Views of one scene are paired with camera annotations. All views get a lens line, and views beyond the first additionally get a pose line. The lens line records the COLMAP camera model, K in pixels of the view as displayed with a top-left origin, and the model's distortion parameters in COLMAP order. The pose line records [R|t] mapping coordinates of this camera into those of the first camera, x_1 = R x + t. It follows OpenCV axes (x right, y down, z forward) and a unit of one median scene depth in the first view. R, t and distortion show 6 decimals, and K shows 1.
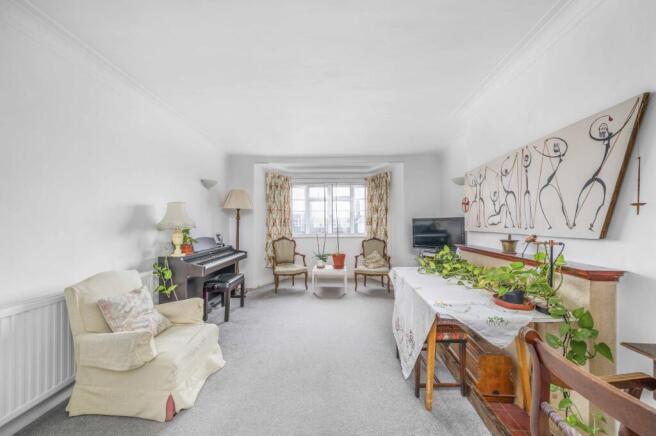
lens RADIAL K [[236.5, 0, 326.7], [0, 236.5, 223.2], [0, 0, 1]] dist [-0.002489, -0.000315]
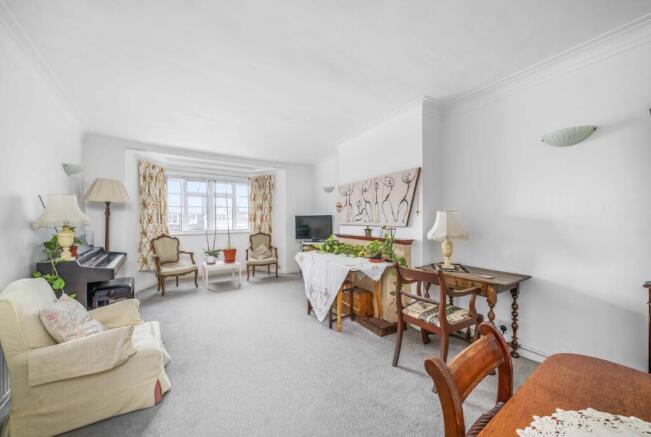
lens RADIAL K [[246.9, 0, 326.7], [0, 246.9, 218.2], [0, 0, 1]] dist [-0.000068, 0.000032]
pose [[0.799948, 0.002141, 0.600065, -0.422683], [0.000682, 0.999990, -0.004478, -0.000678], [-0.600069, 0.003991, 0.799939, -0.212030]]
